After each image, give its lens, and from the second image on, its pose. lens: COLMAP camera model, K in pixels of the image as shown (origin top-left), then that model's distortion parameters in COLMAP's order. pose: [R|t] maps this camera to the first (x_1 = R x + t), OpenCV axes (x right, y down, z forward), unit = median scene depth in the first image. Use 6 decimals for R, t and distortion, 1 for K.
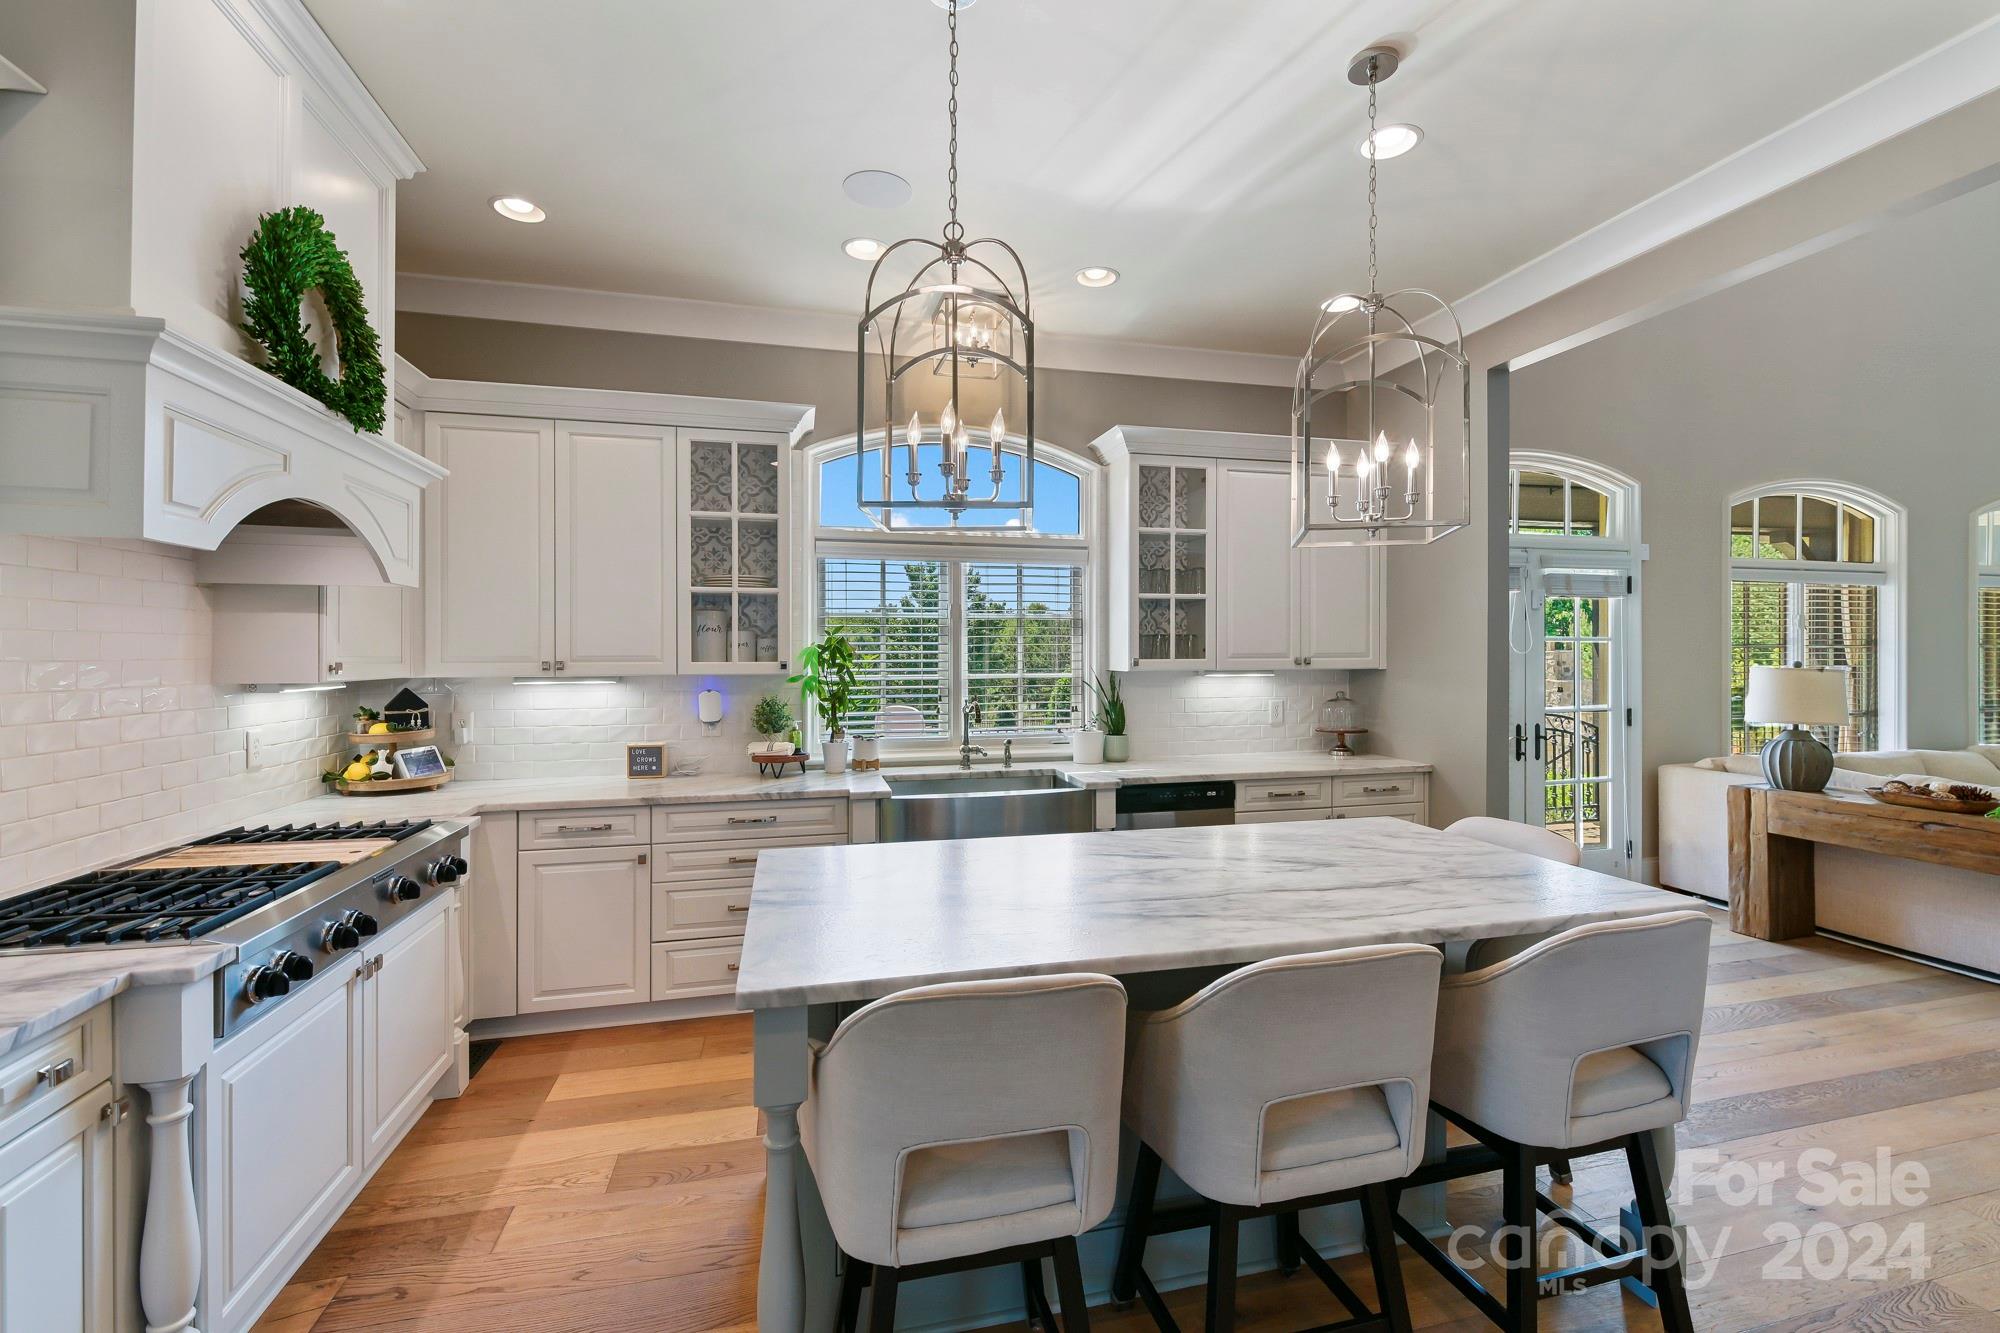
lens RADIAL K [[854.0, 0, 1003.8], [0, 854.0, 659.0], [0, 0, 1]] dist [0.000218, -0.000321]
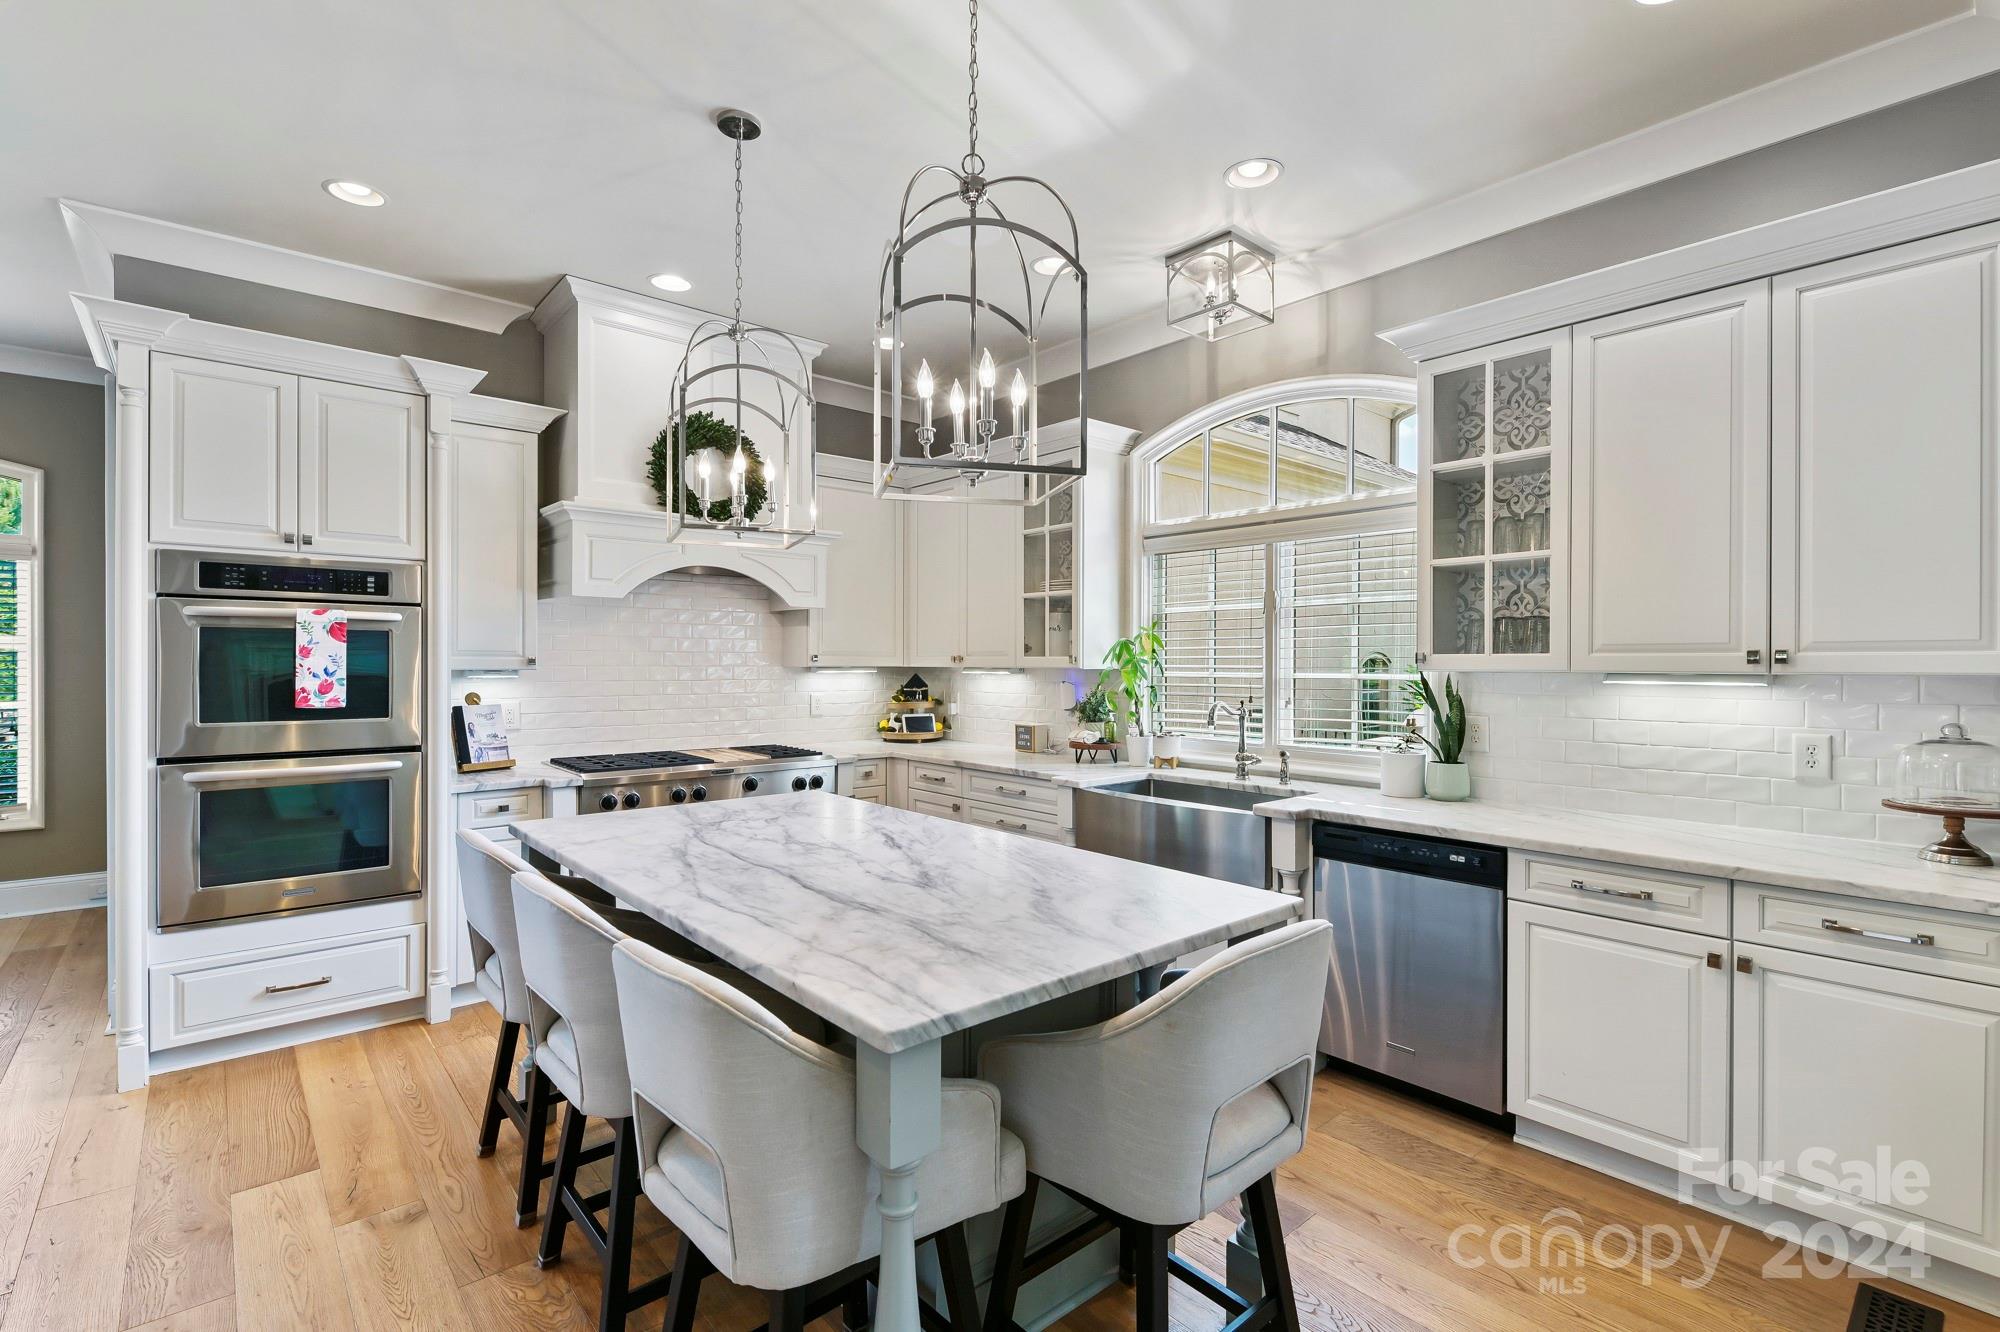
lens RADIAL K [[894.9, 0, 1003.0], [0, 894.9, 660.1], [0, 0, 1]] dist [0.000967, -0.000039]
pose [[0.454006, 0.003520, -0.890992, 0.637592], [-0.007031, 0.999975, 0.000368, 0.007170], [0.890971, 0.006098, 0.454019, 0.348042]]
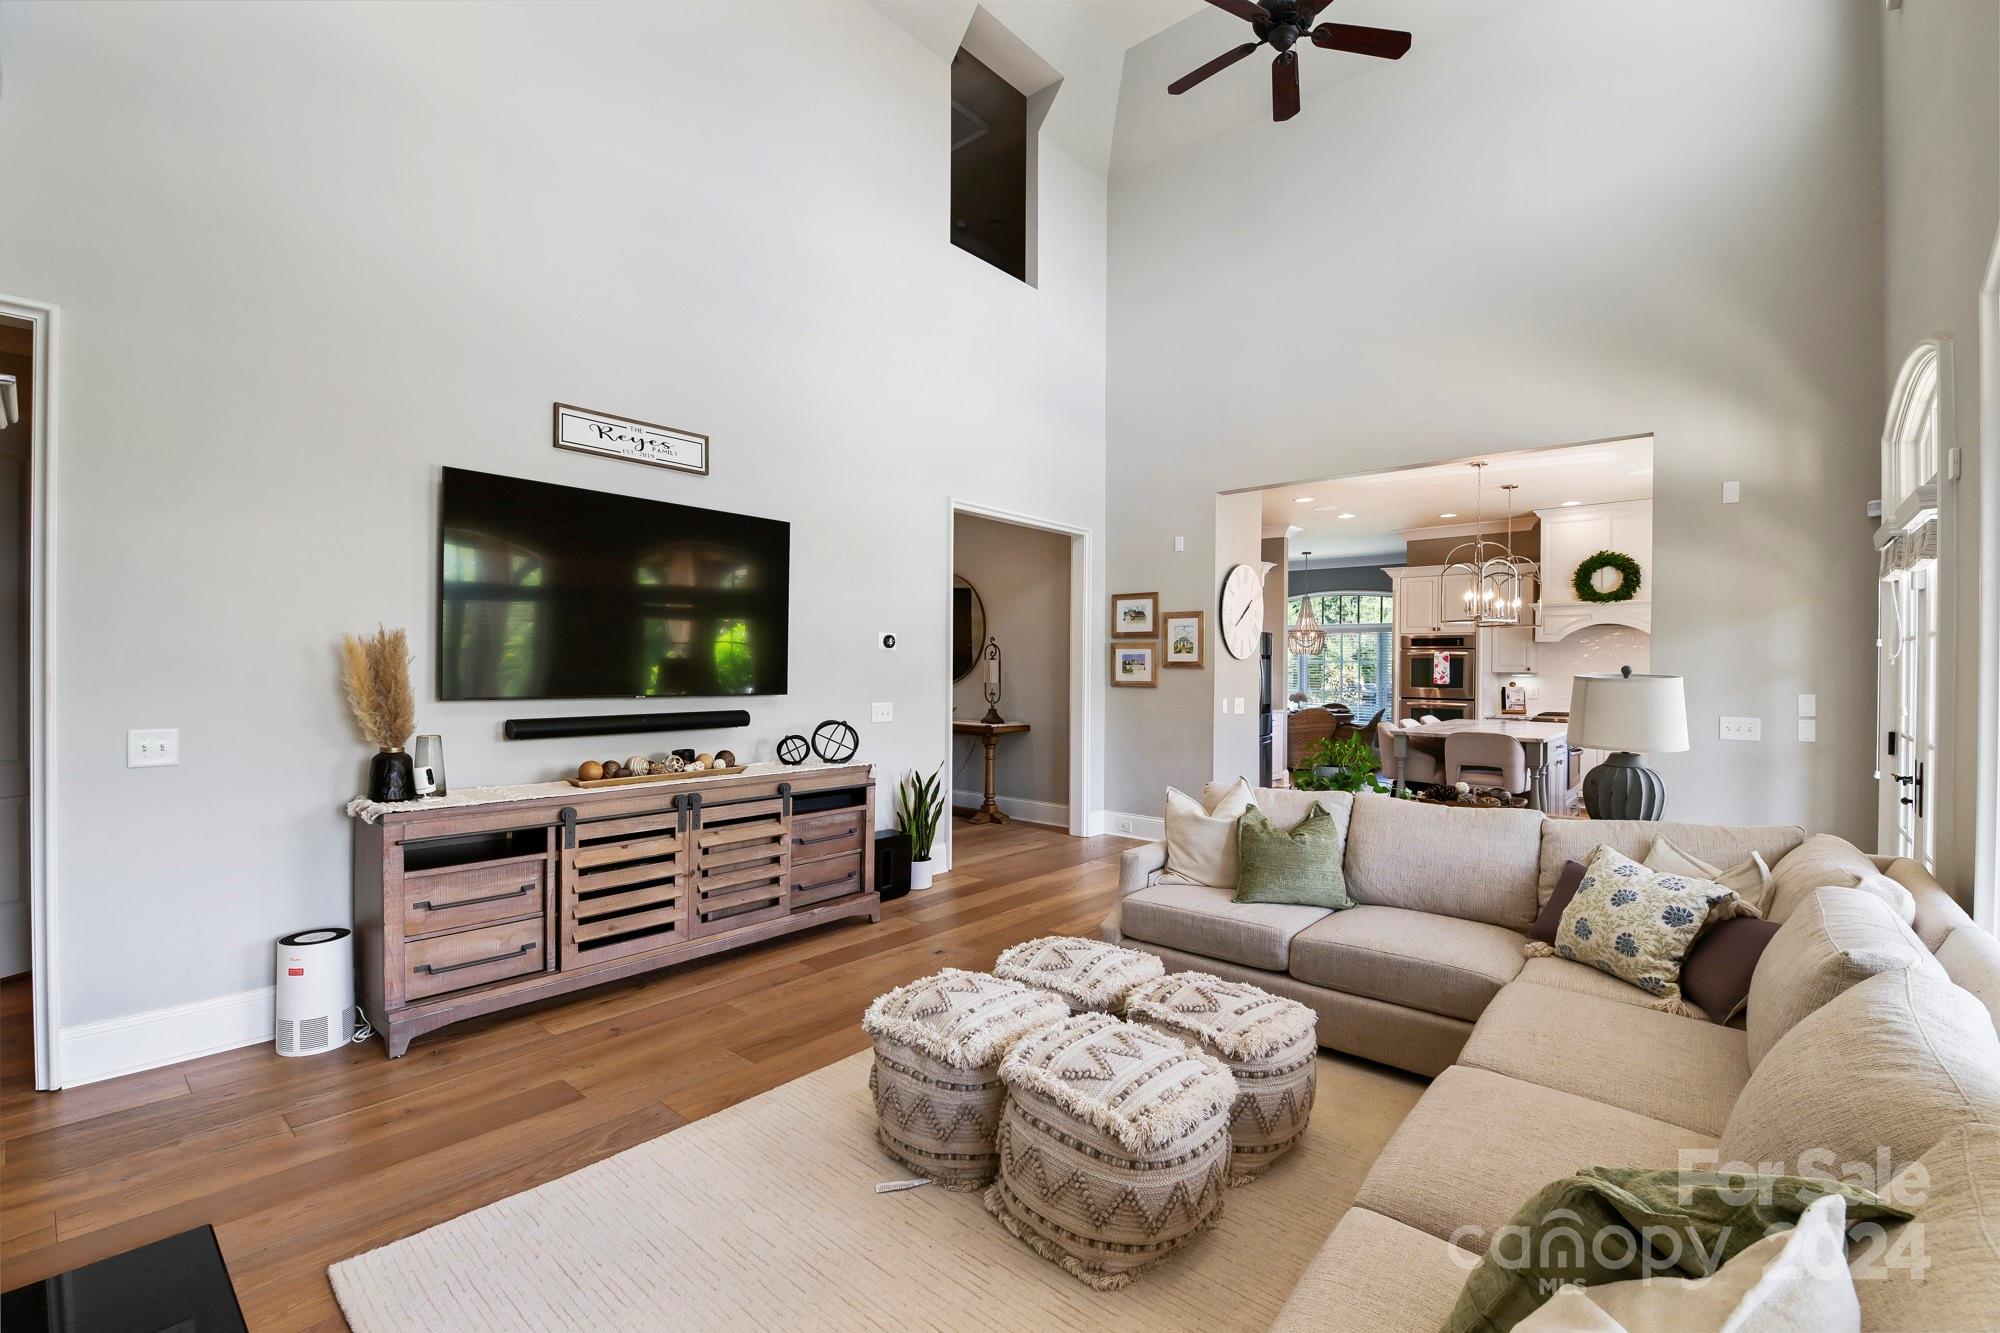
lens RADIAL K [[866.3, 0, 1010.3], [0, 866.3, 667.0], [0, 0, 1]] dist [0.001597, -0.011344]
pose [[-0.826197, -0.001022, -0.563381, 1.912952], [-0.005228, 0.999969, 0.005854, 0.000956], [0.563357, 0.007782, -0.826177, 1.422803]]
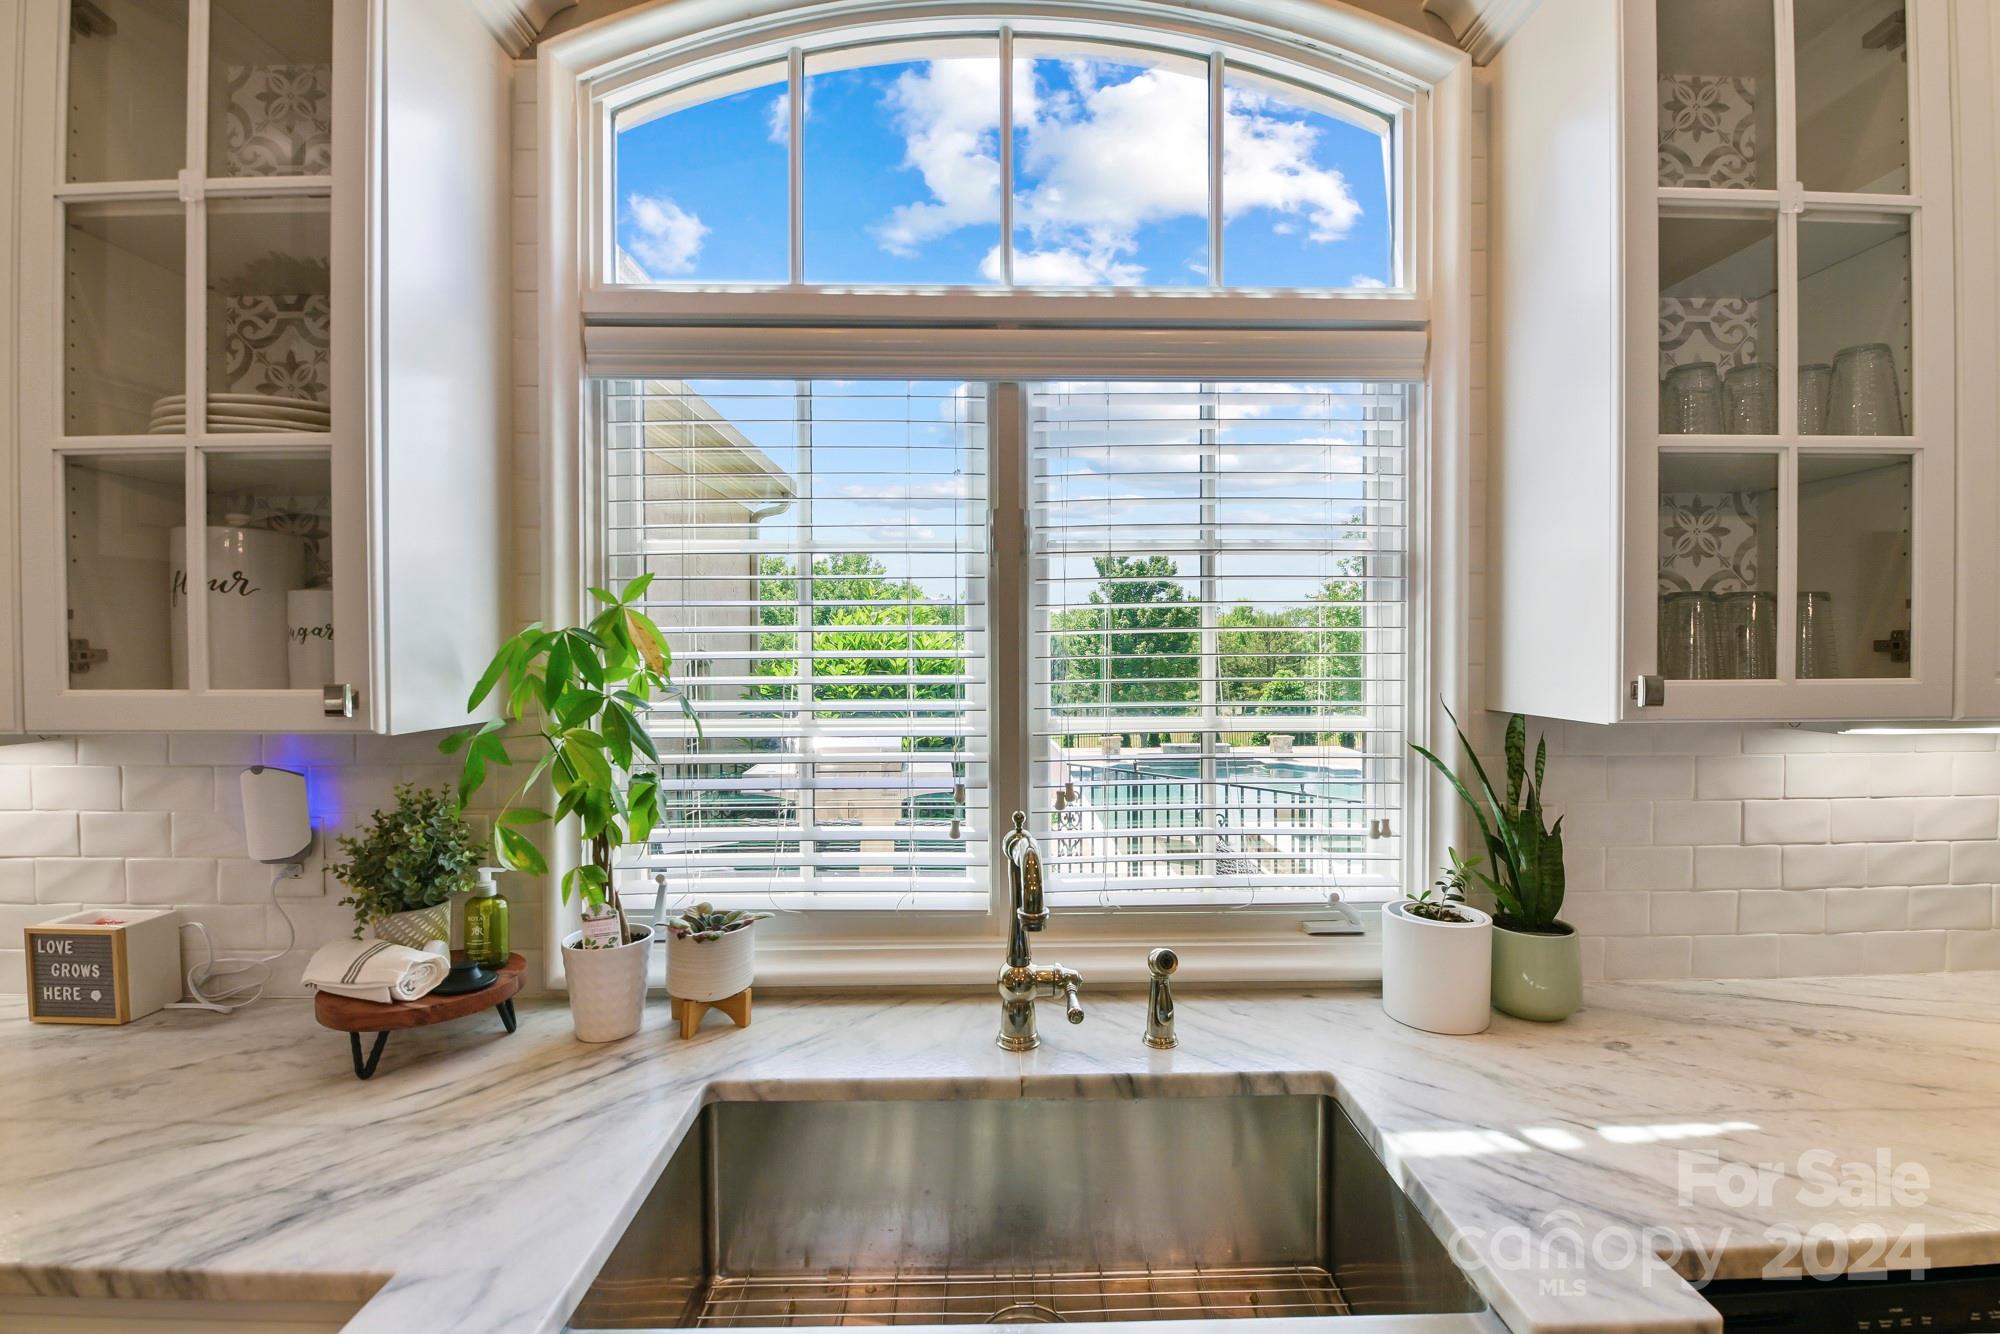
lens RADIAL K [[866.3, 0, 1010.3], [0, 866.3, 667.5], [0, 0, 1]] dist [0.001597, -0.011344]
pose [[0.974253, 0.001852, -0.225452, 0.020961], [0.000275, 0.999956, 0.009400, -0.005971], [0.225459, -0.009220, 0.974209, 0.675046]]
